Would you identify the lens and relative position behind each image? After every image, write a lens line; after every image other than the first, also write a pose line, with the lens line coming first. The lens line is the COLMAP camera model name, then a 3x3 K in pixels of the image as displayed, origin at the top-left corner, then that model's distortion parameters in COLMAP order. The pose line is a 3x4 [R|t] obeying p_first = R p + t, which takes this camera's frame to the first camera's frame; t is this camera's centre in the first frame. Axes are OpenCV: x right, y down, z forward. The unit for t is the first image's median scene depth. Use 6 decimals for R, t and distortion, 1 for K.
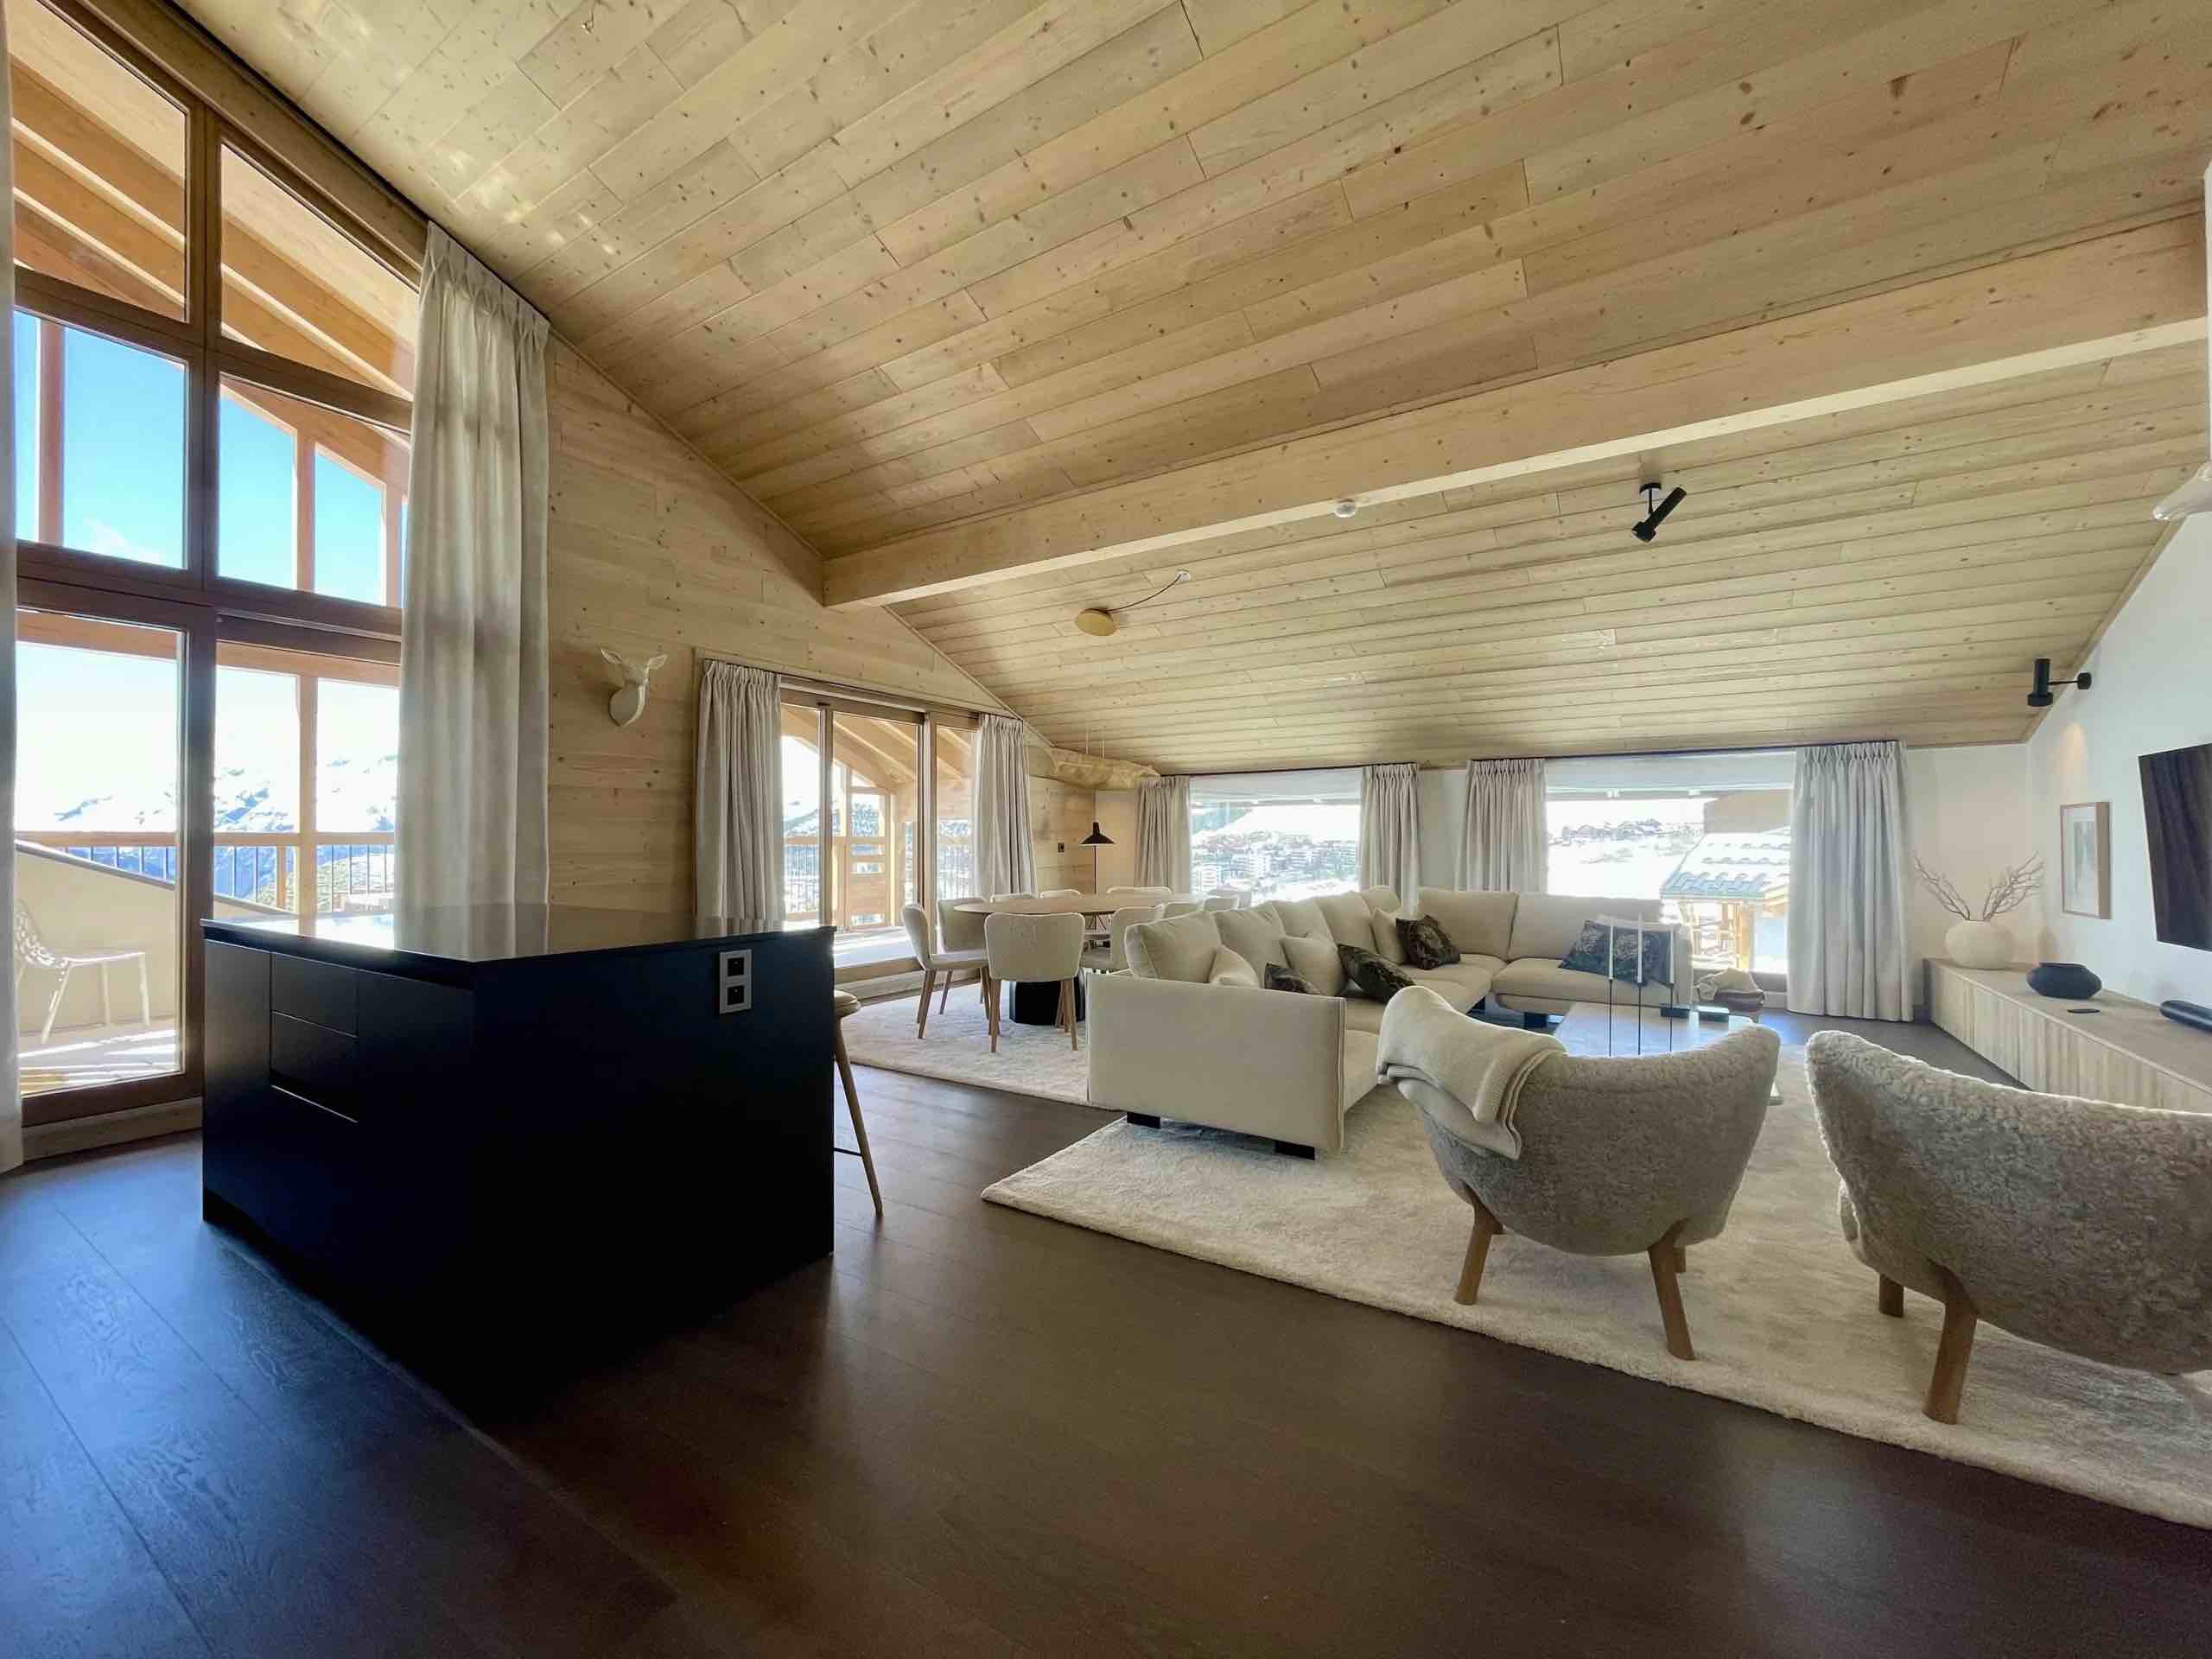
lens RADIAL K [[890.7, 0, 1086.2], [0, 890.7, 834.9], [0, 0, 1]] dist [-0.002902, -0.000537]
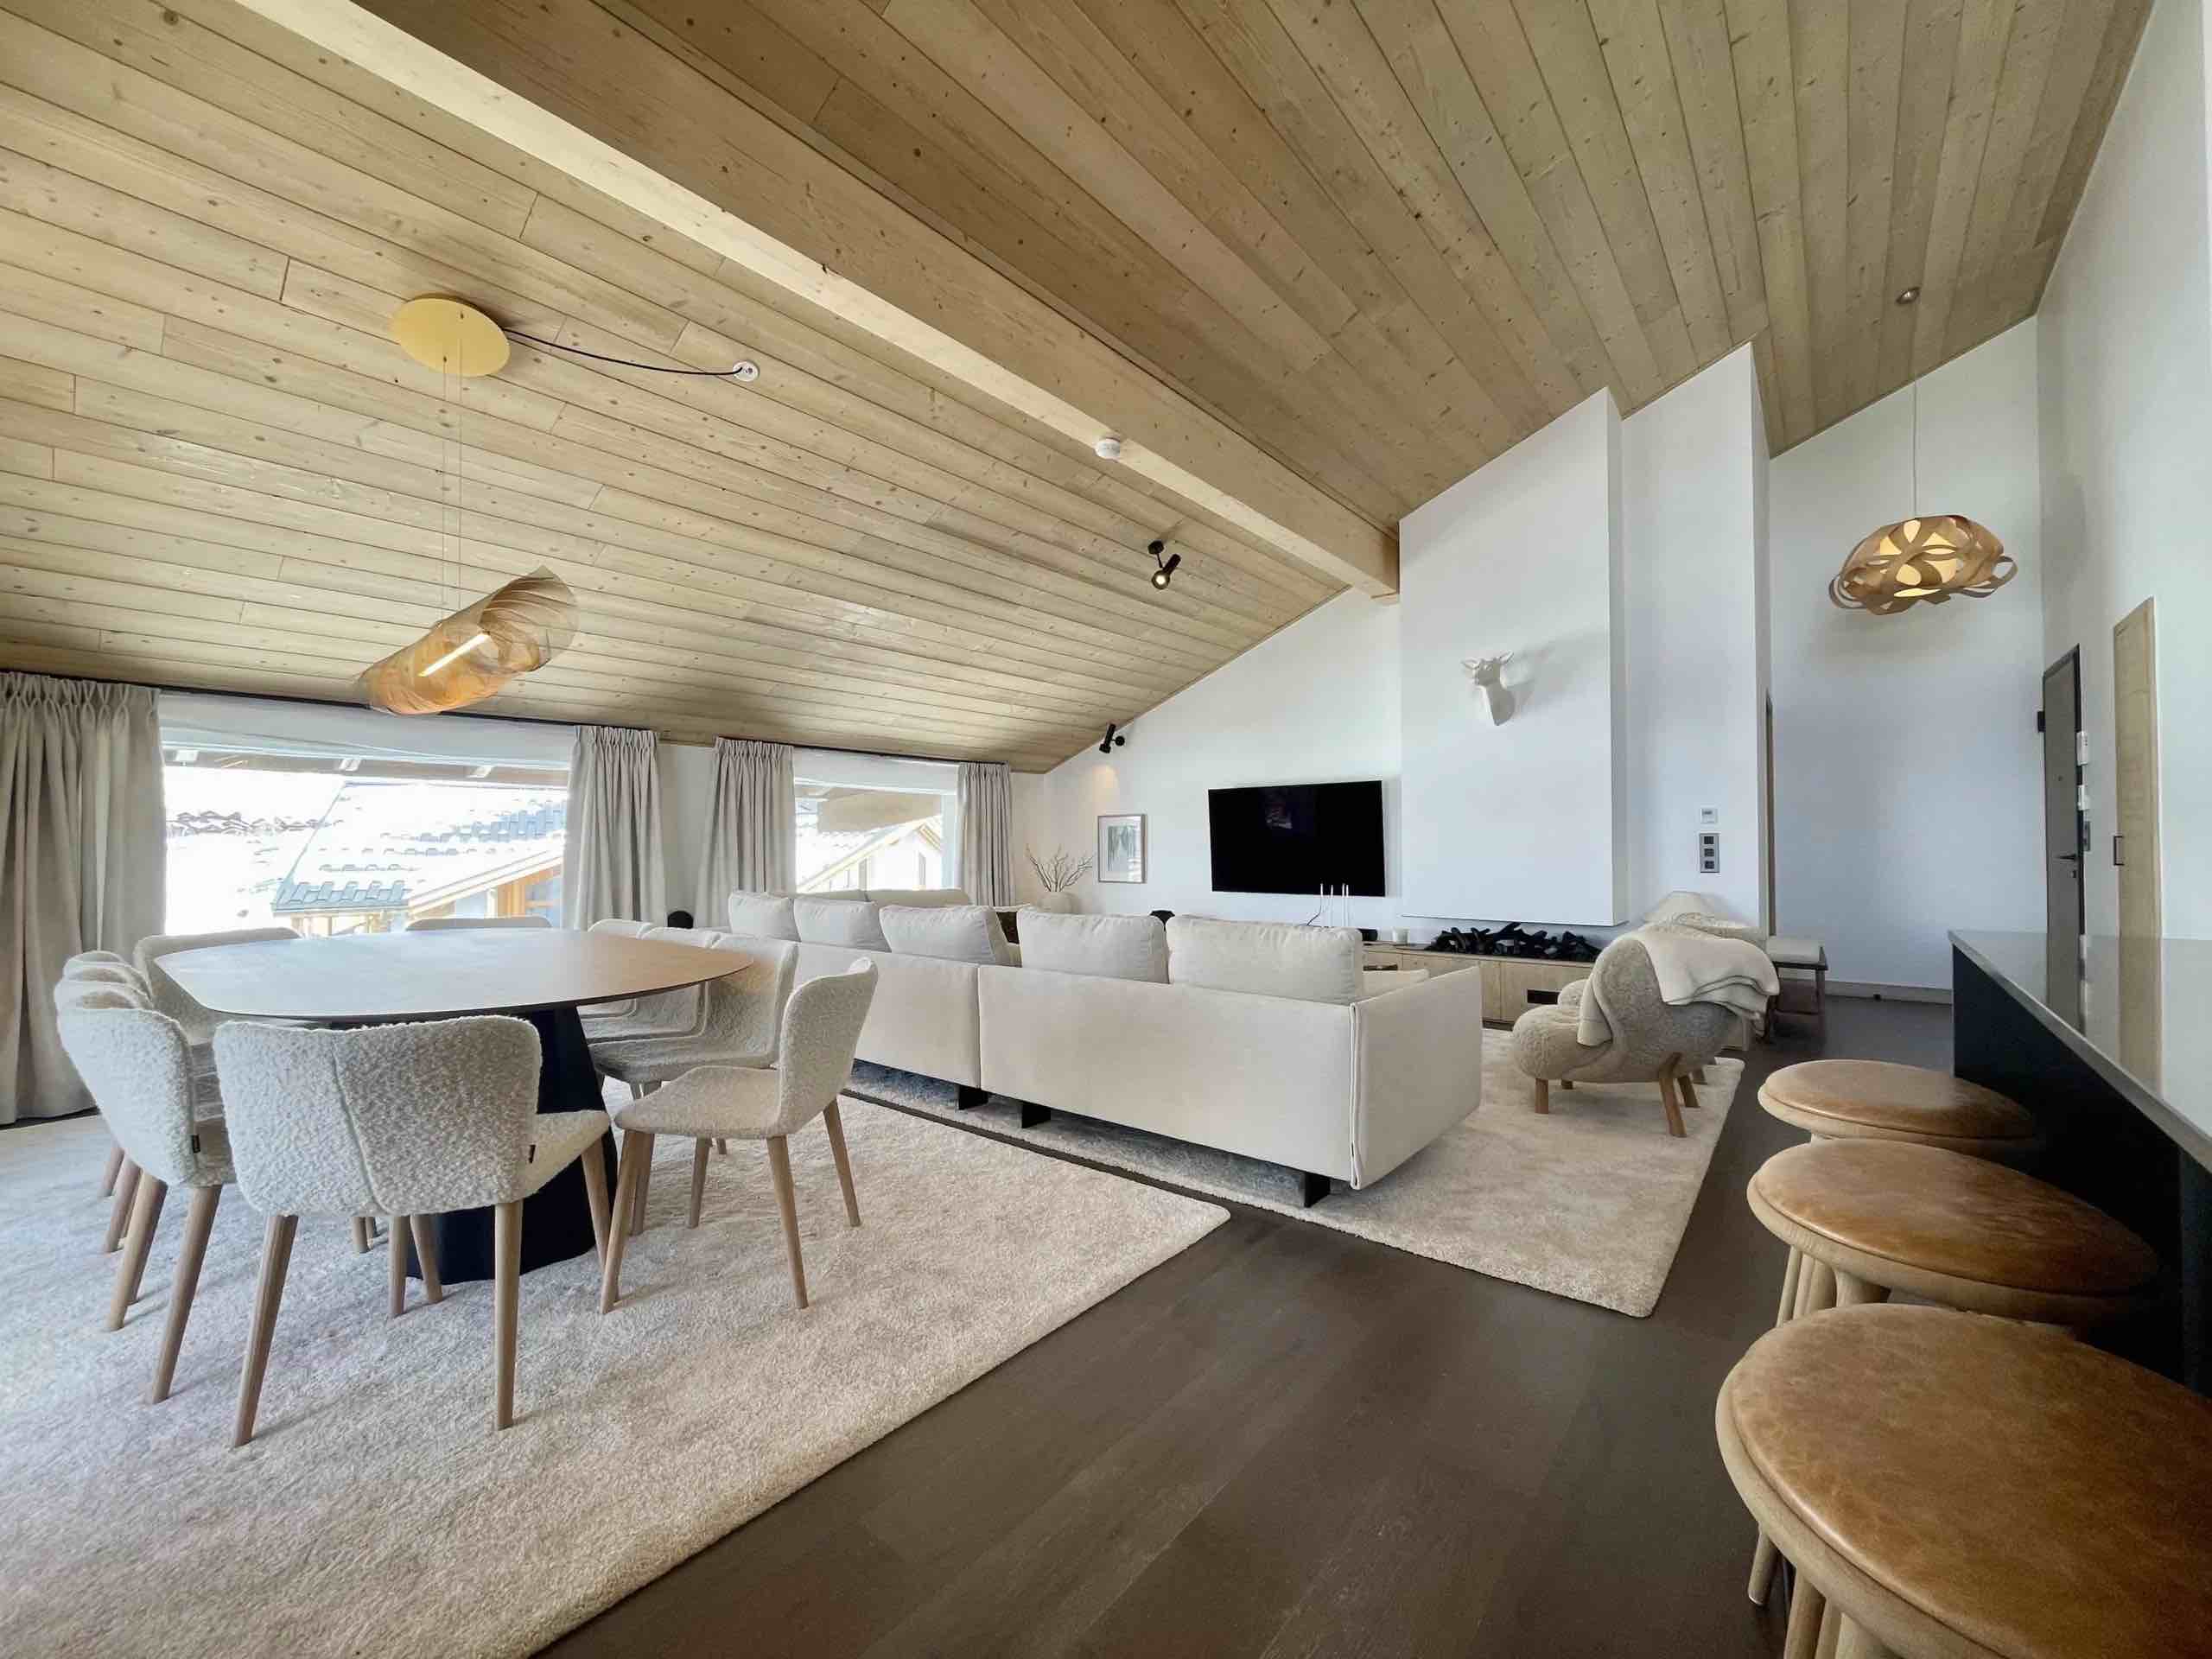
lens RADIAL K [[892.6, 0, 1109.4], [0, 892.6, 834.0], [0, 0, 1]] dist [-0.002215, 0.000227]
pose [[0.108620, 0.015156, 0.993968, -0.477745], [-0.005365, 0.999878, -0.014660, 0.022785], [-0.994069, -0.003740, 0.108688, 0.747975]]
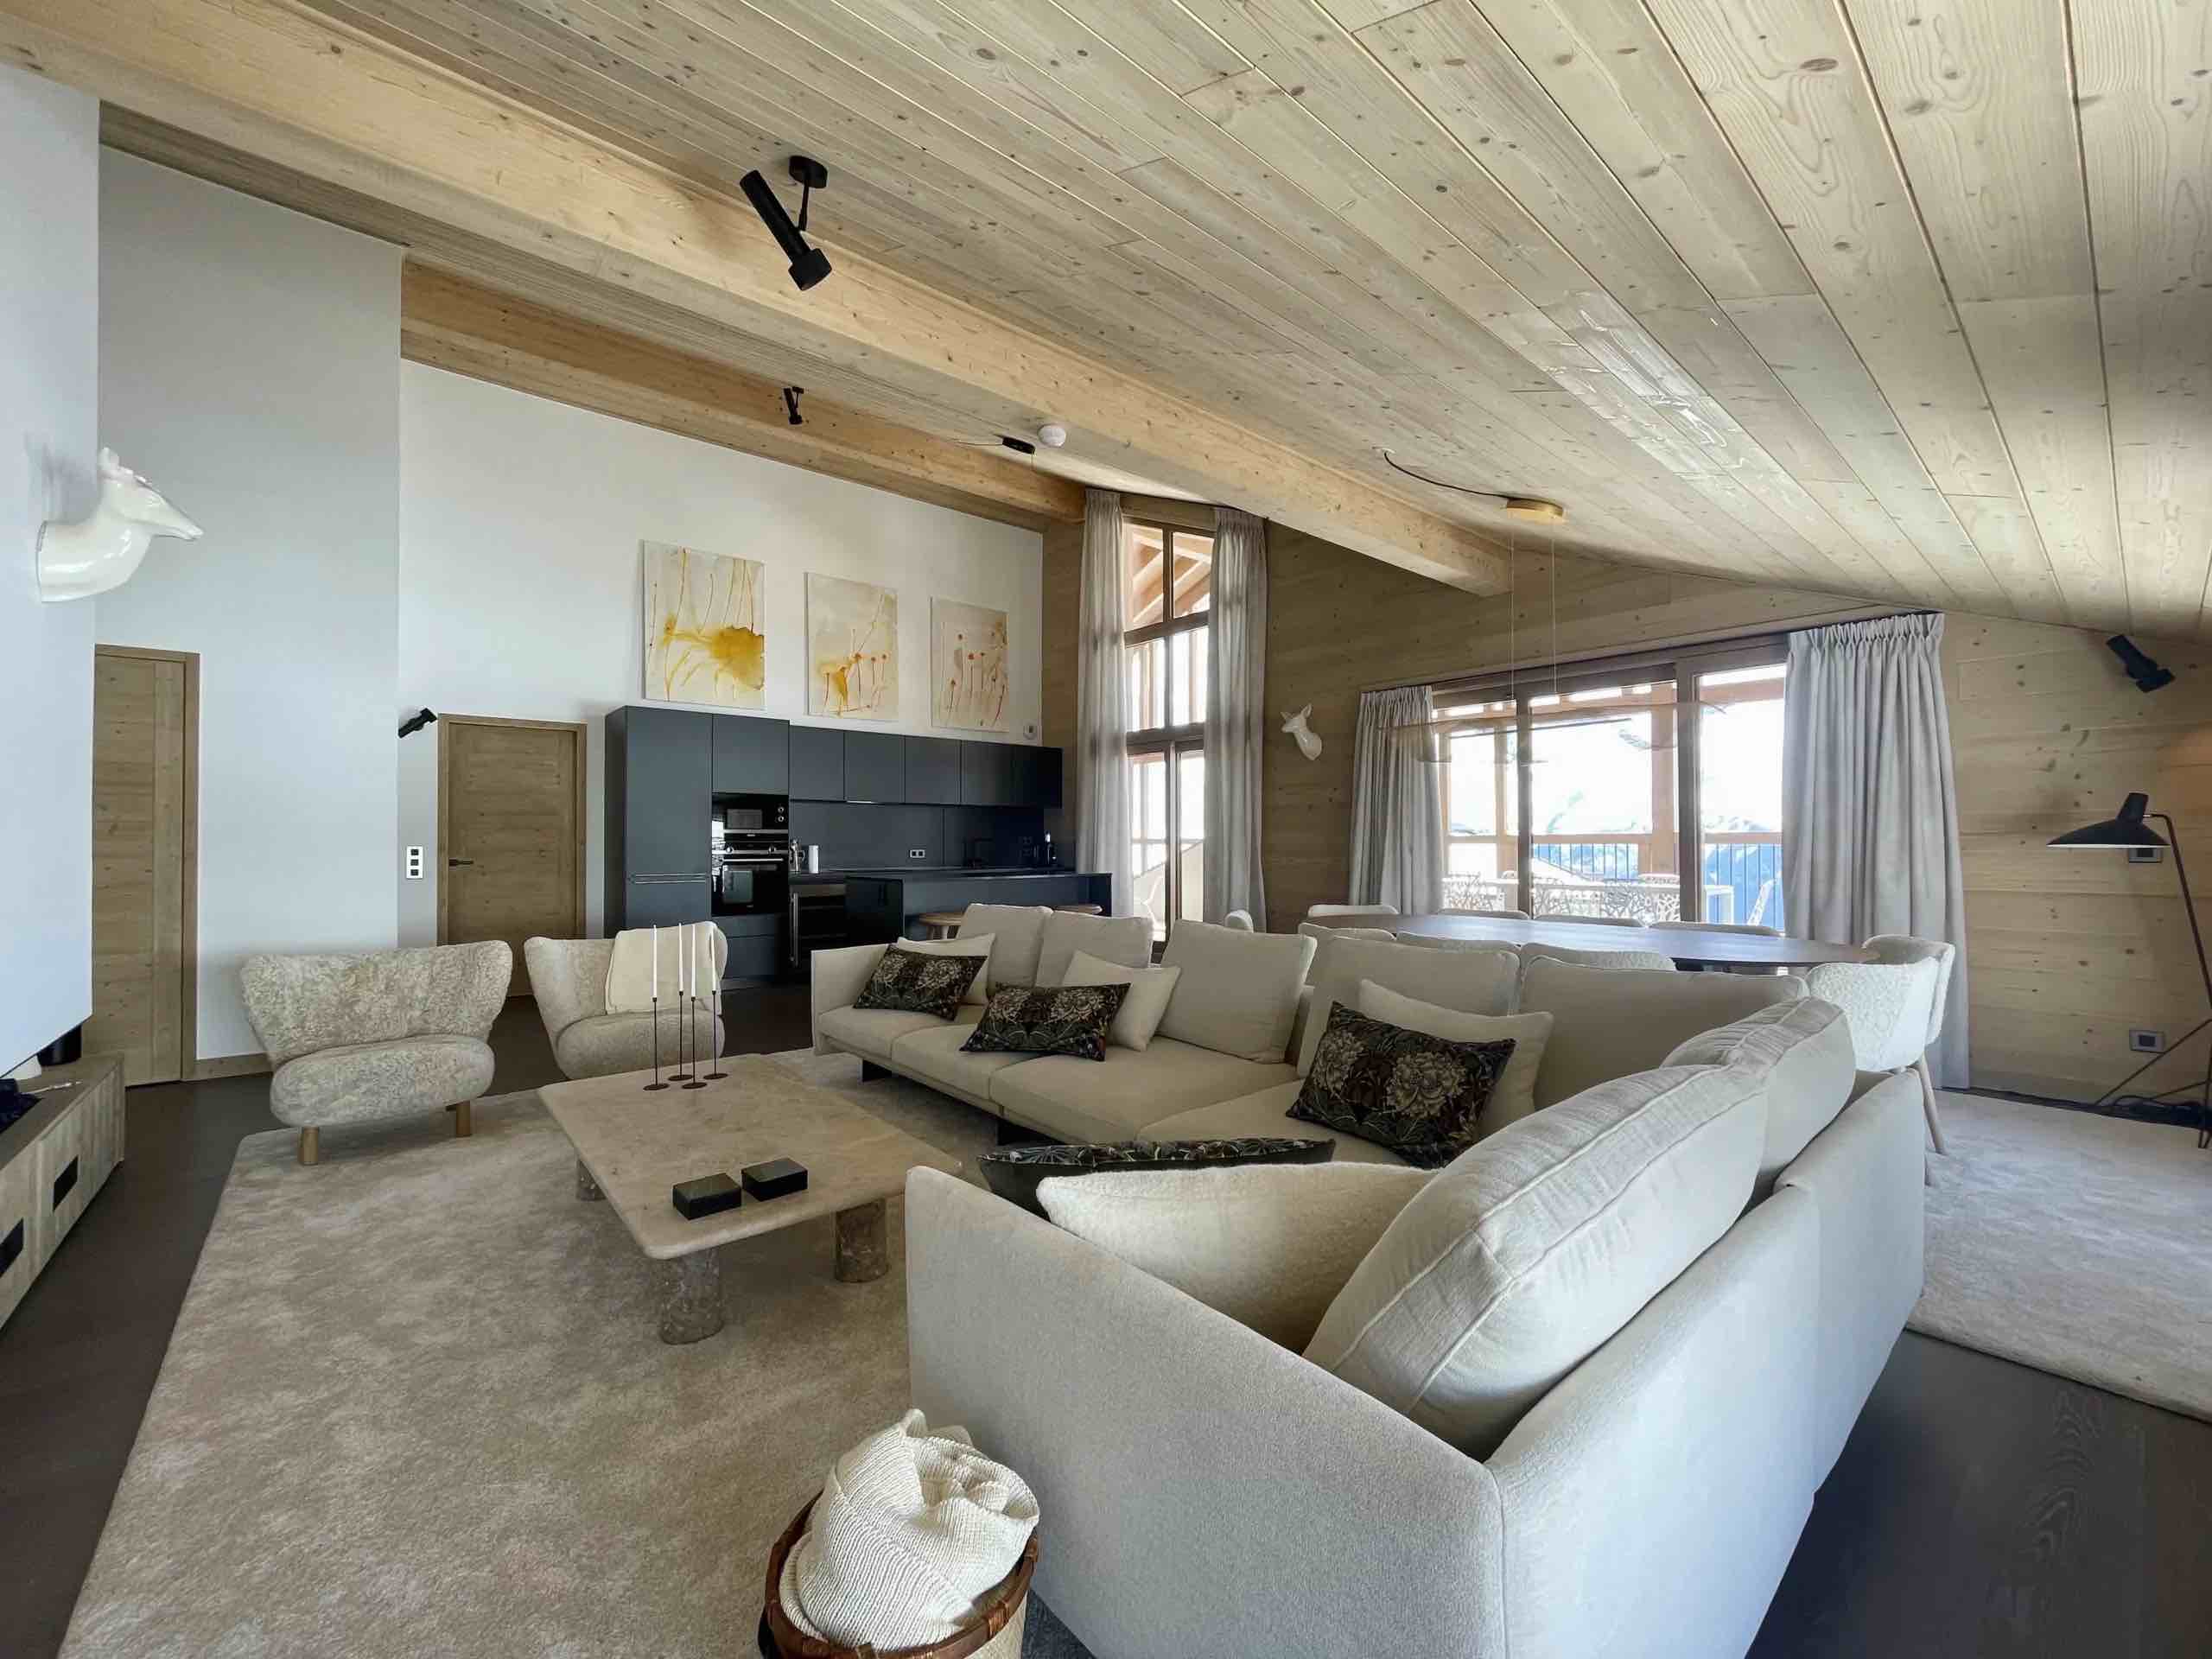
lens RADIAL K [[884.1, 0, 1099.1], [0, 884.1, 834.1], [0, 0, 1]] dist [-0.001891, -0.000402]
pose [[-0.295232, -0.005976, -0.955407, 0.863808], [0.009271, 0.999915, -0.009120, 0.003301], [0.955381, -0.011550, -0.295151, 1.055657]]
